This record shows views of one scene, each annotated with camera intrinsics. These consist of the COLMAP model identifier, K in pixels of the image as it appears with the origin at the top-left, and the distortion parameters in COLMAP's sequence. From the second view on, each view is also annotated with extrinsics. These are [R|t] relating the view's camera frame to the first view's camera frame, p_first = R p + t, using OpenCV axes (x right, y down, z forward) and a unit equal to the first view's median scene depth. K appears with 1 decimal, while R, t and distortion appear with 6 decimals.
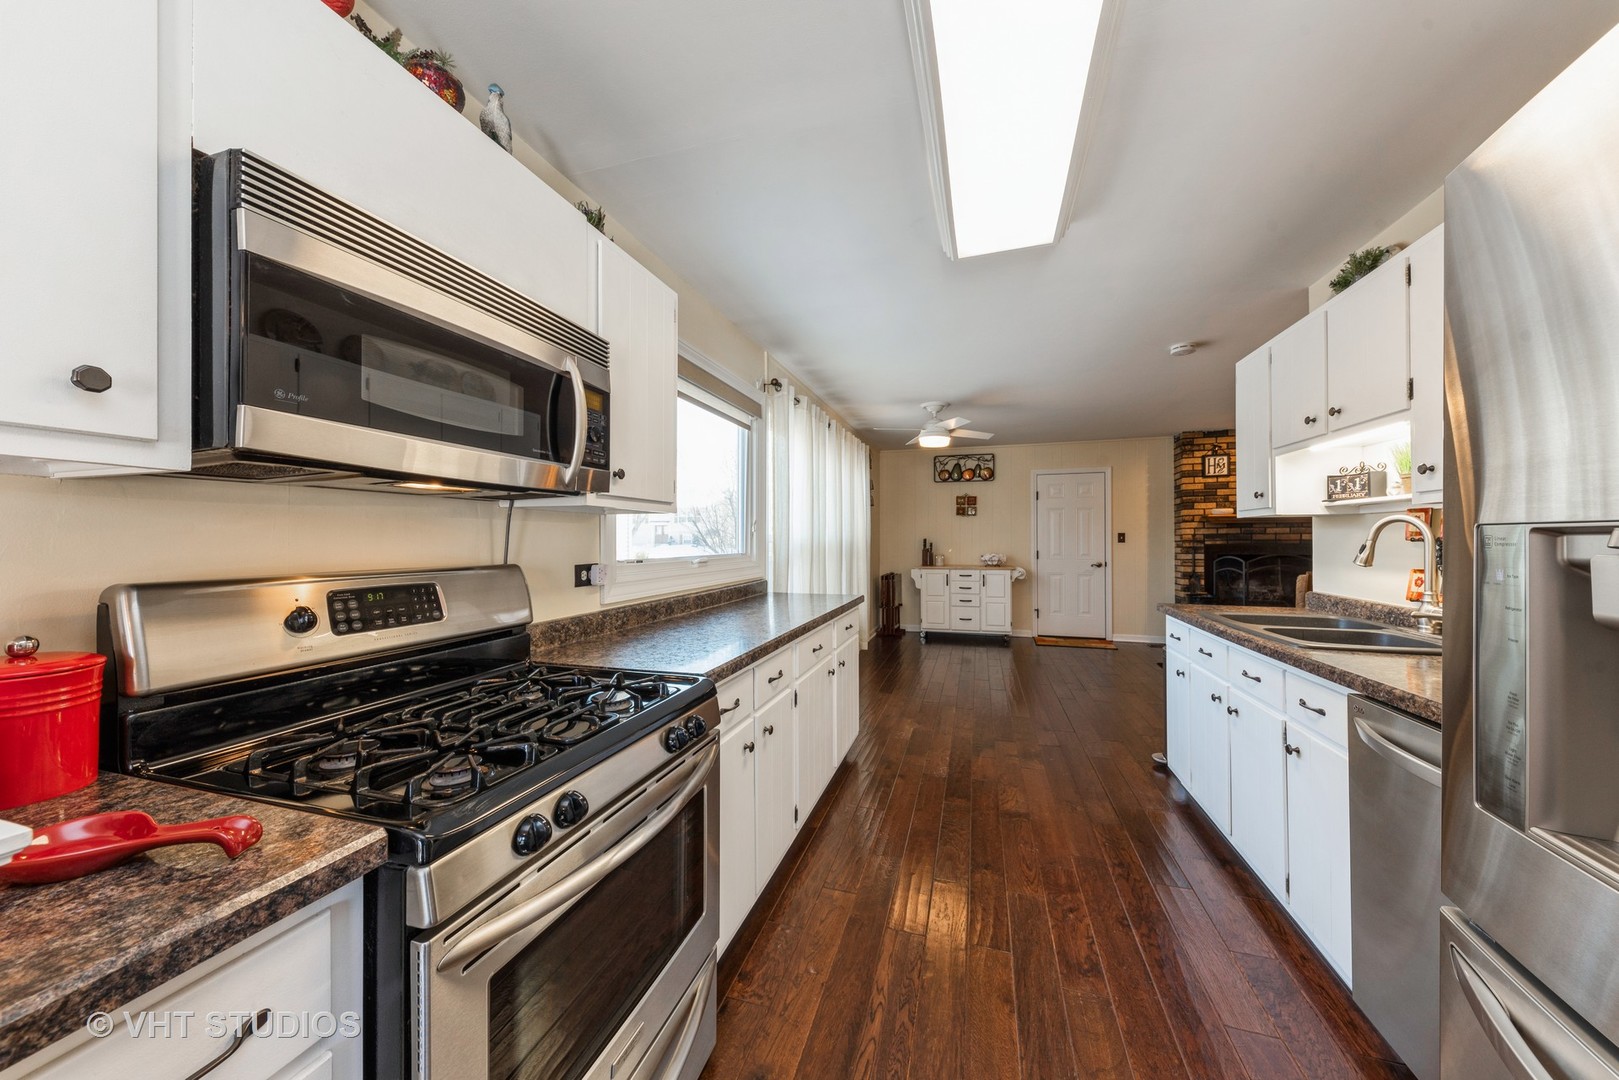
lens RADIAL K [[556.4, 0, 807.4], [0, 556.4, 535.9], [0, 0, 1]] dist [0.016379, -0.006881]
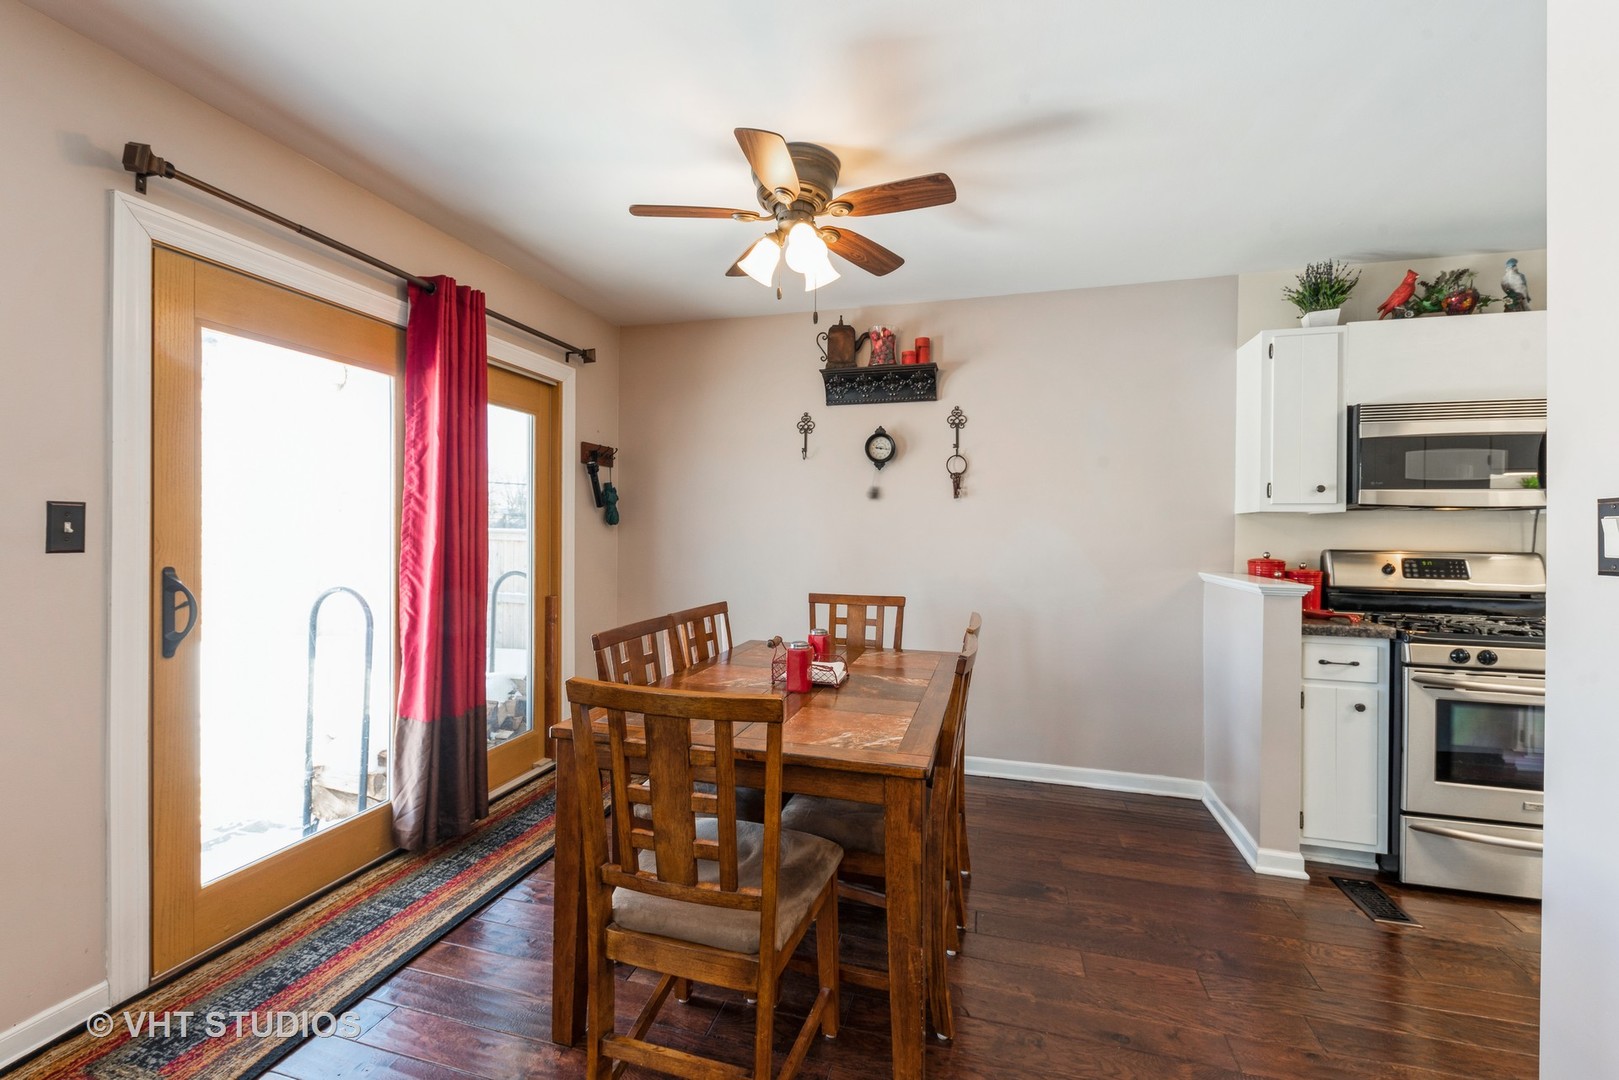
lens RADIAL K [[660.2, 0, 810.6], [0, 660.2, 533.0], [0, 0, 1]] dist [-0.000412, -0.000102]
pose [[0.025769, 0.008155, -0.999635, 2.061924], [-0.001575, 0.999966, 0.008117, -0.021560], [0.999667, 0.001365, 0.025781, -1.709558]]
